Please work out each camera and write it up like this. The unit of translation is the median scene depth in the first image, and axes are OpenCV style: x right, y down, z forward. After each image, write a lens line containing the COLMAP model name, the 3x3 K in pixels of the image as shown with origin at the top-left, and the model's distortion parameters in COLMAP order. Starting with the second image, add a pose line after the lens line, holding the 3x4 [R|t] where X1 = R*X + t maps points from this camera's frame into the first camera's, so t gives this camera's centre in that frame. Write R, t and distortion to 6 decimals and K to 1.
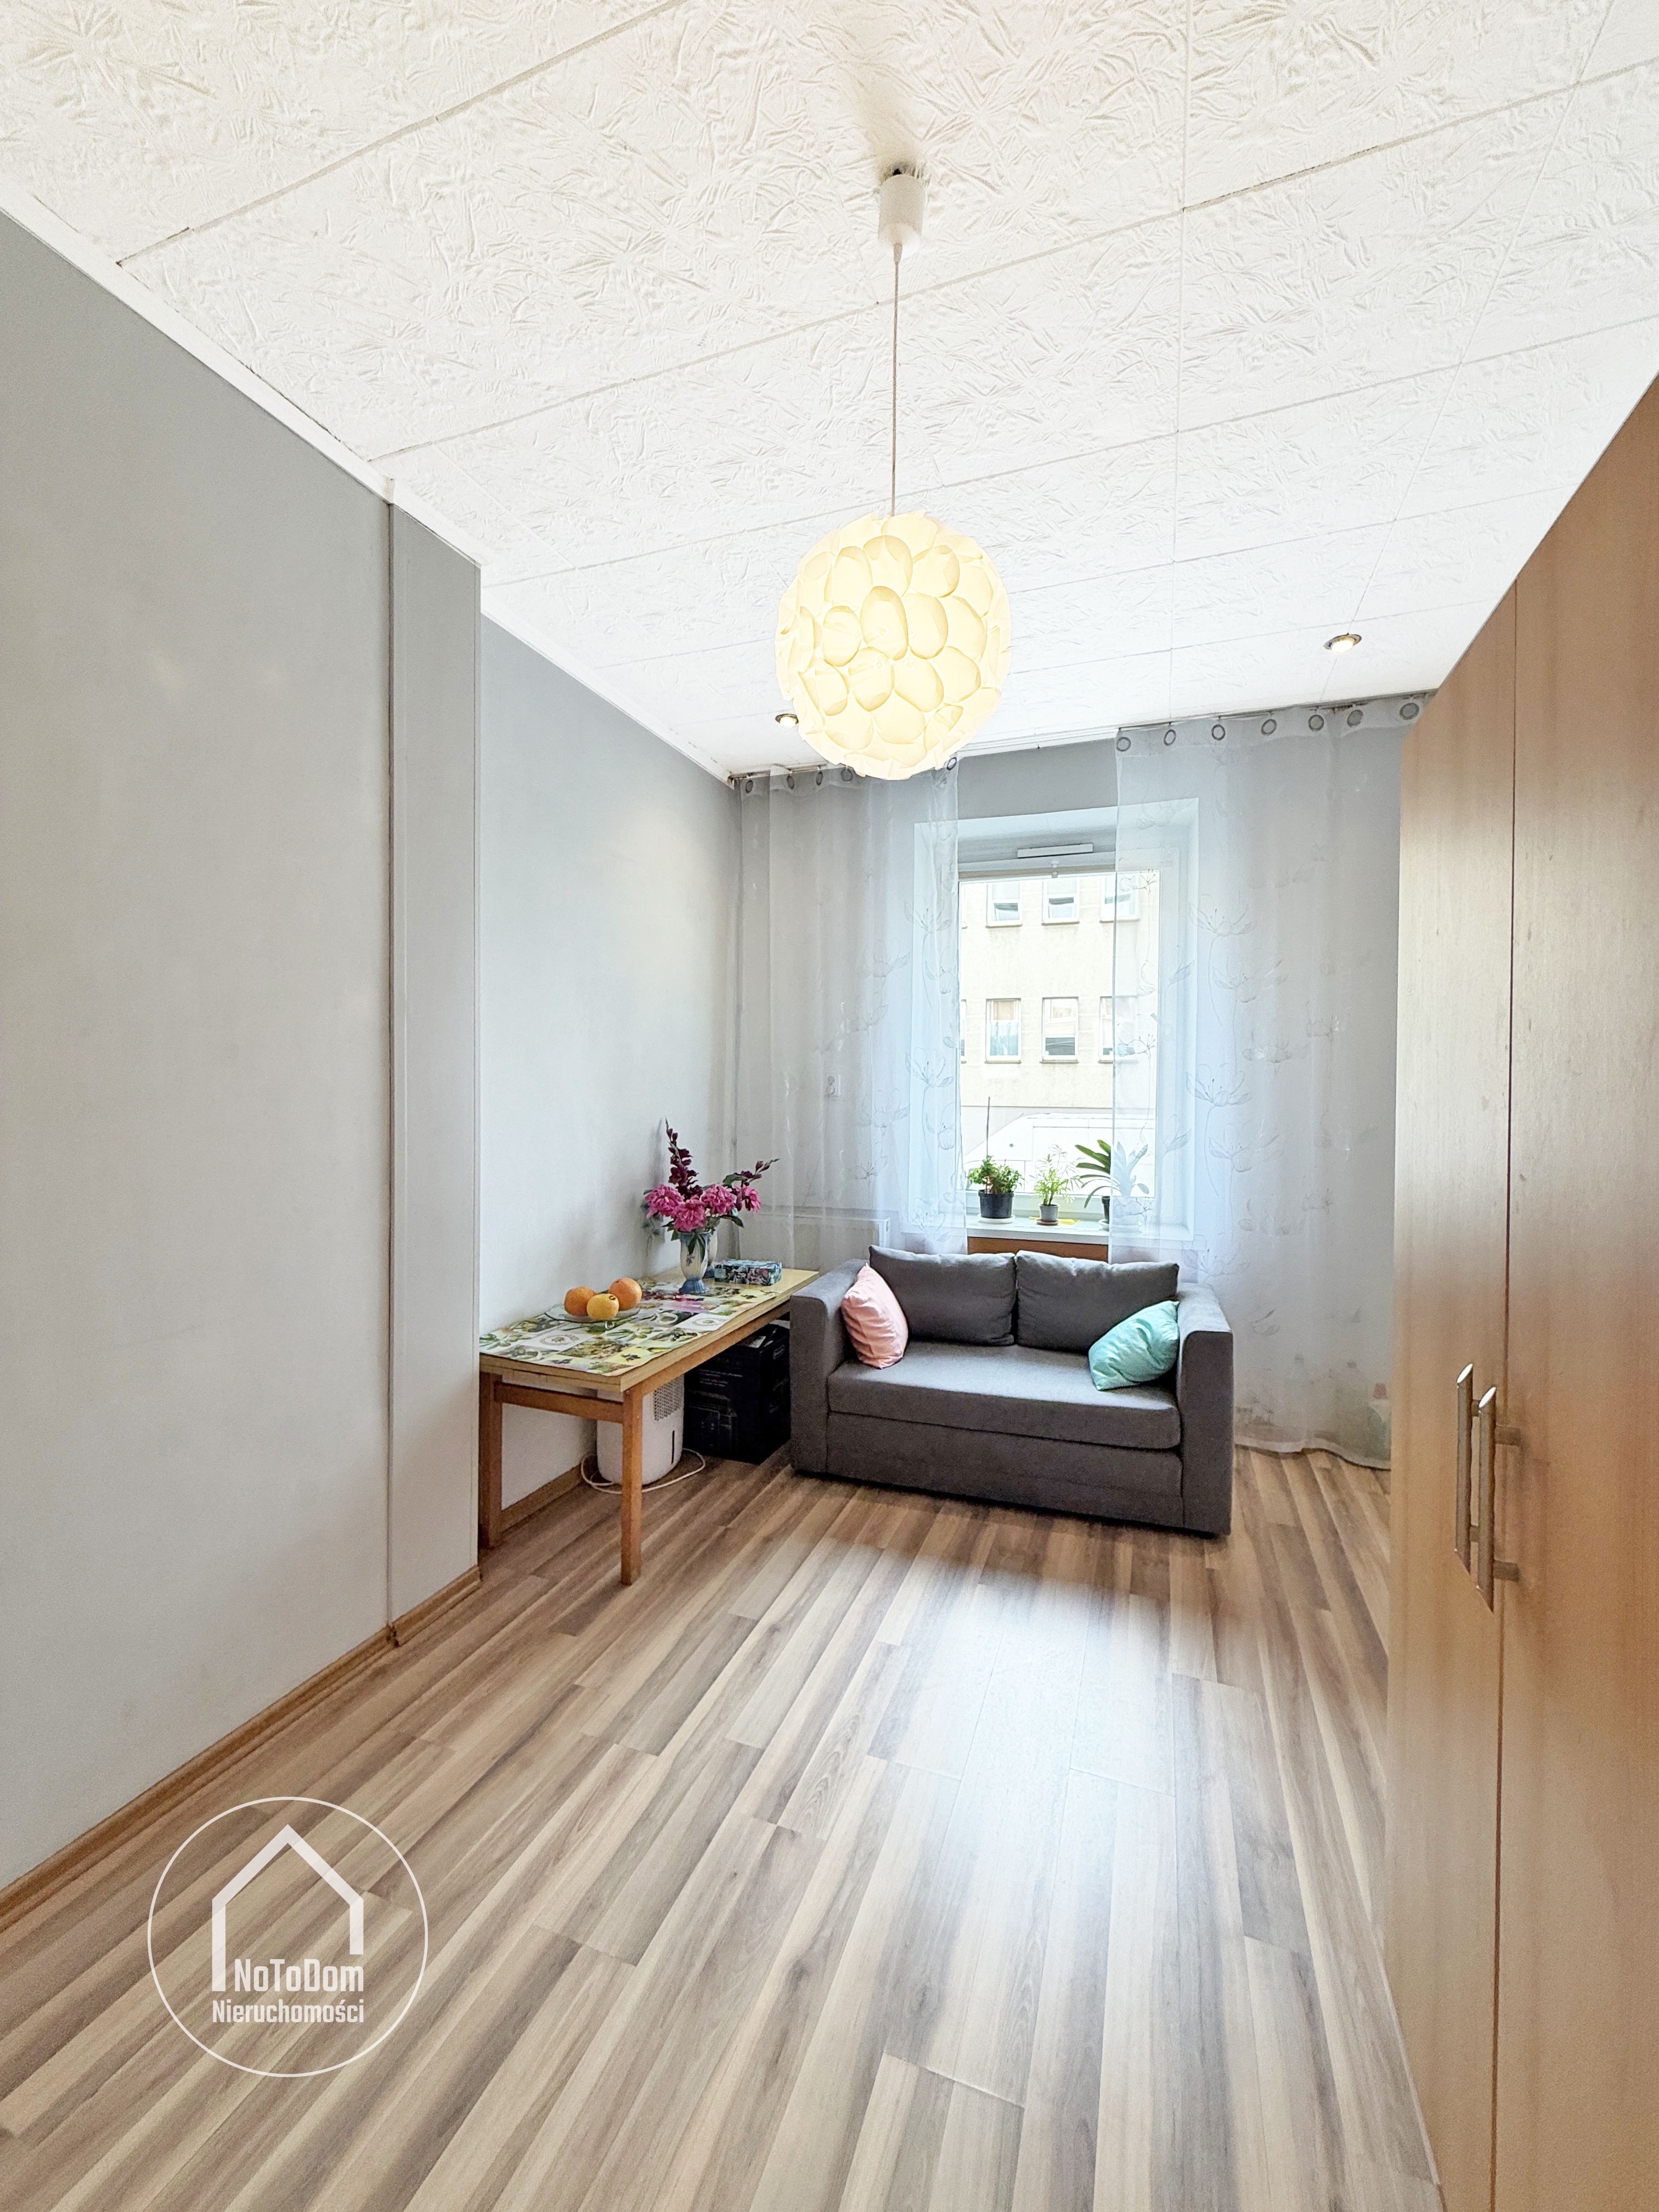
lens RADIAL K [[879.8, 0, 831.2], [0, 879.8, 1100.8], [0, 0, 1]] dist [0.000197, -0.000045]
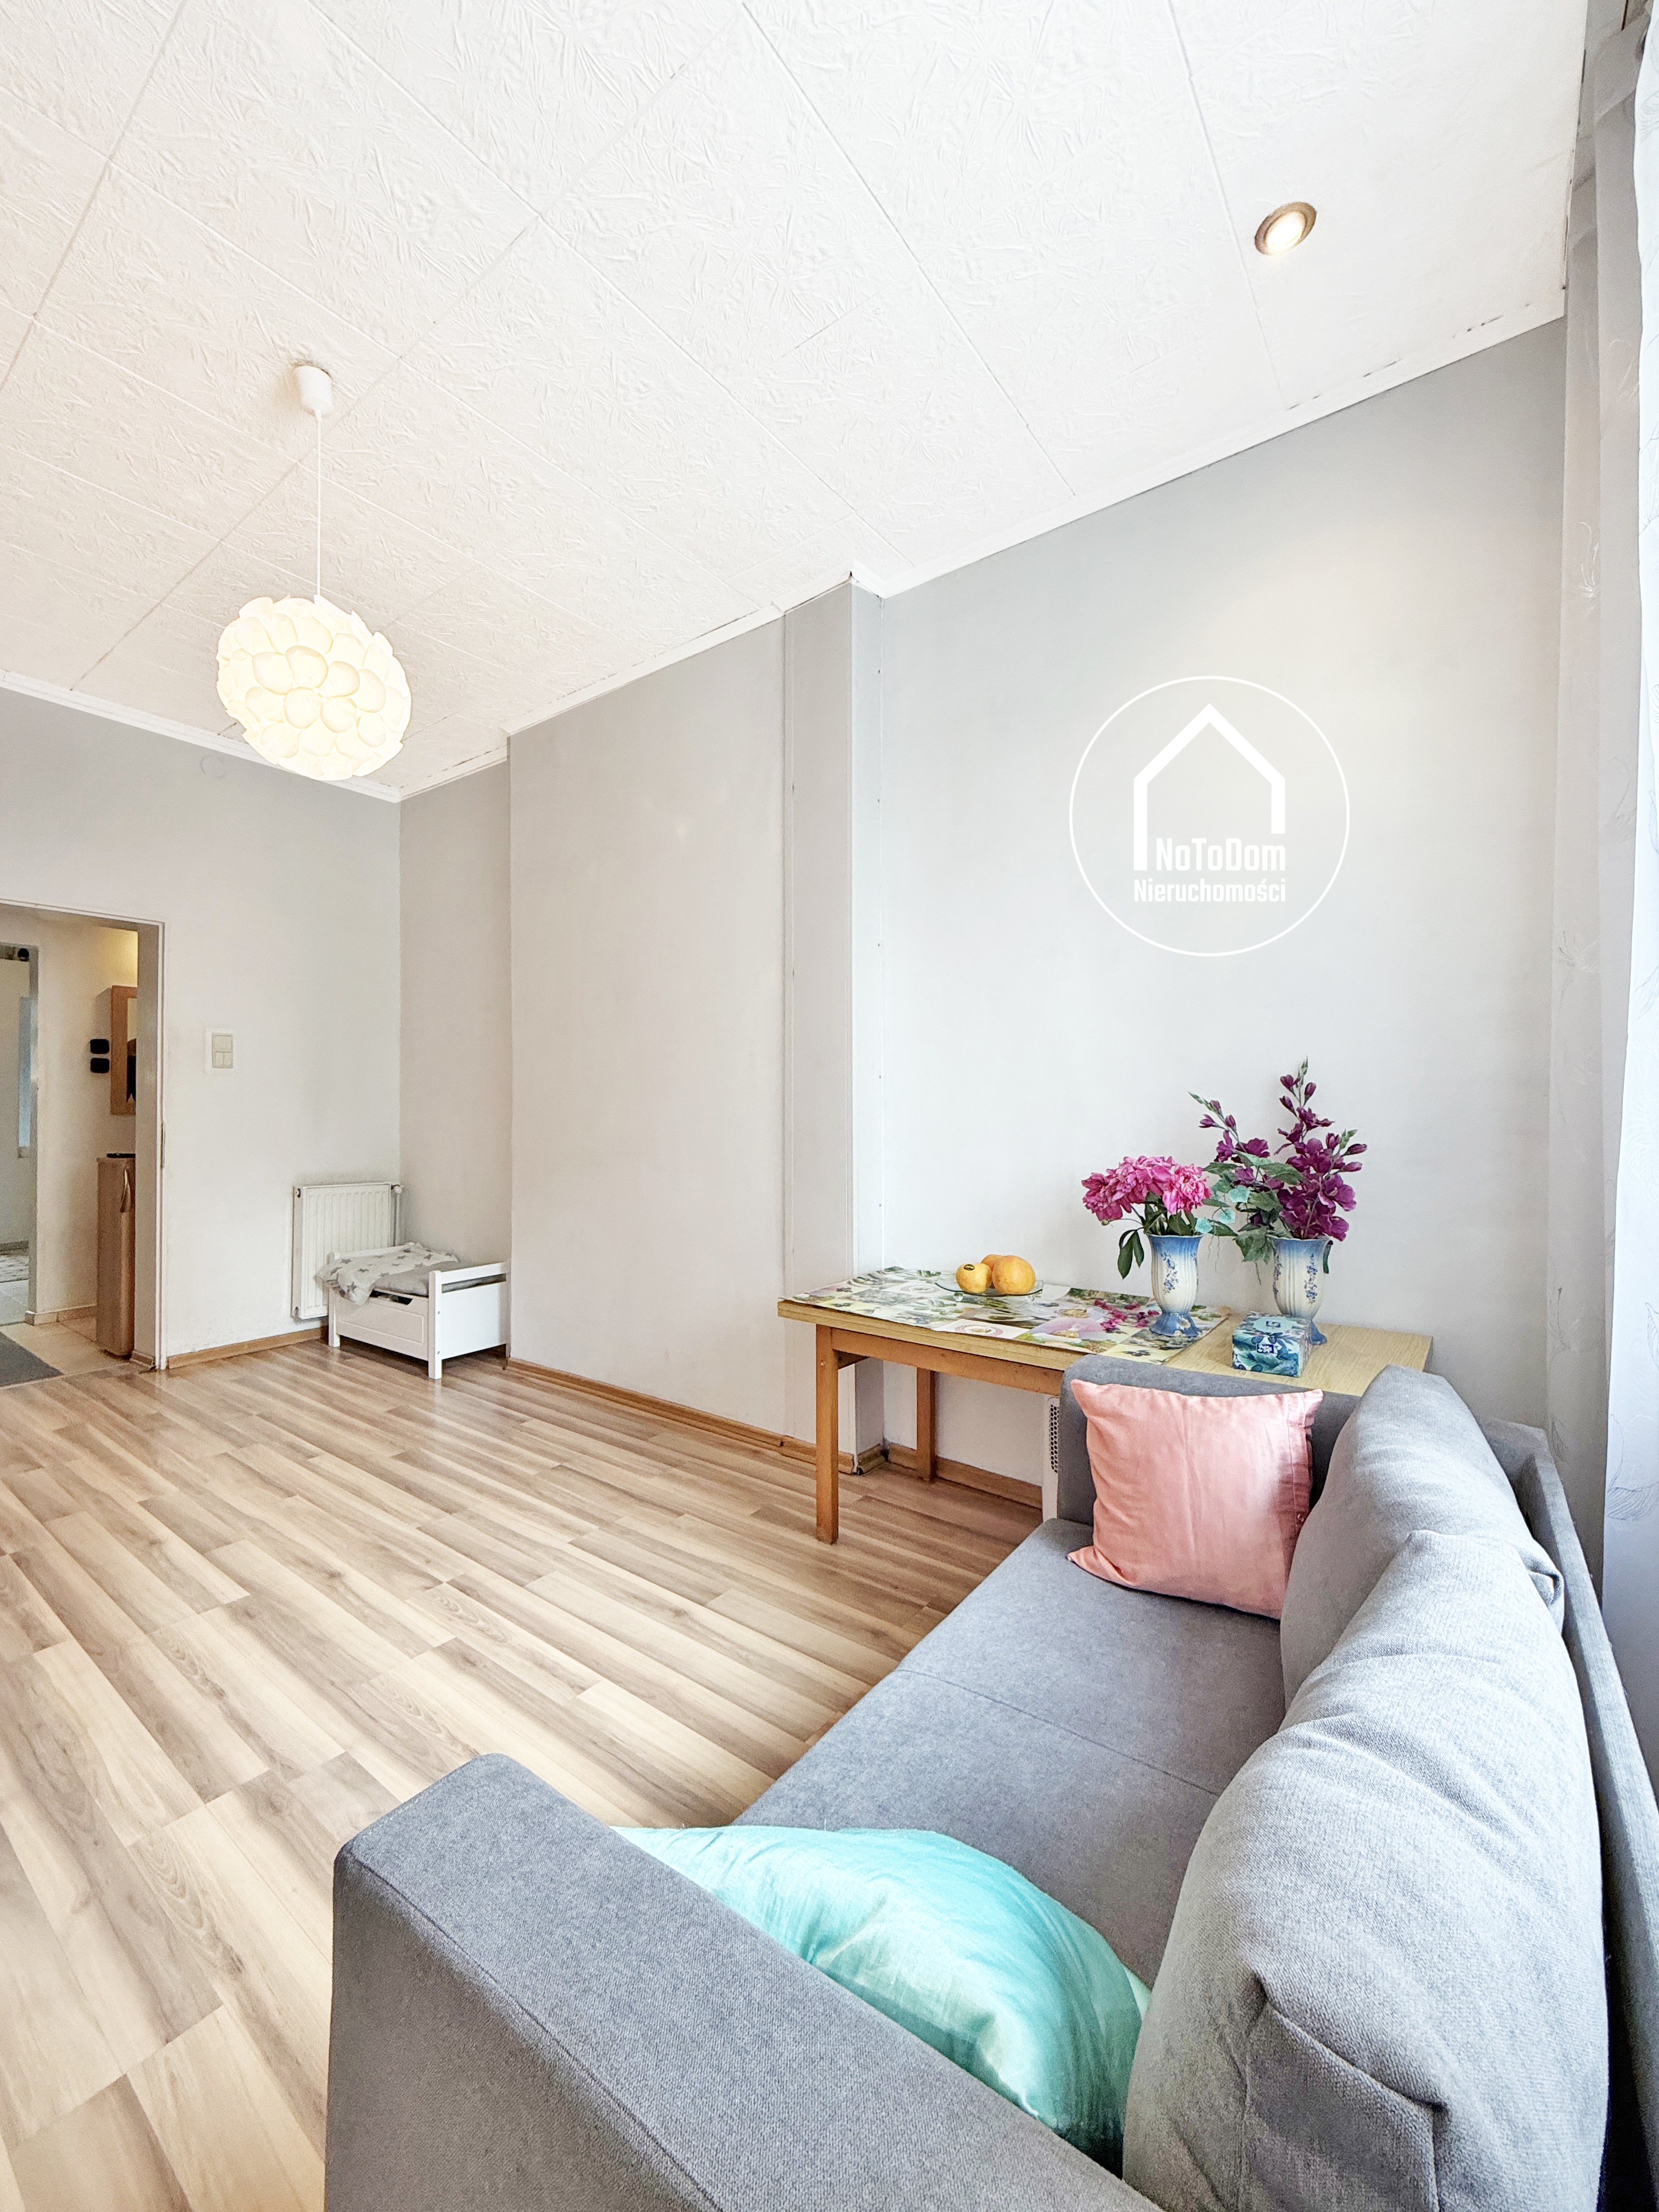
lens RADIAL K [[879.8, 0, 831.2], [0, 879.8, 1100.8], [0, 0, 1]] dist [0.000197, -0.000045]
pose [[-0.283486, -0.018032, -0.958807, 0.908554], [-0.015949, 0.999774, -0.014087, 0.121133], [0.958844, 0.011299, -0.283710, 1.695918]]
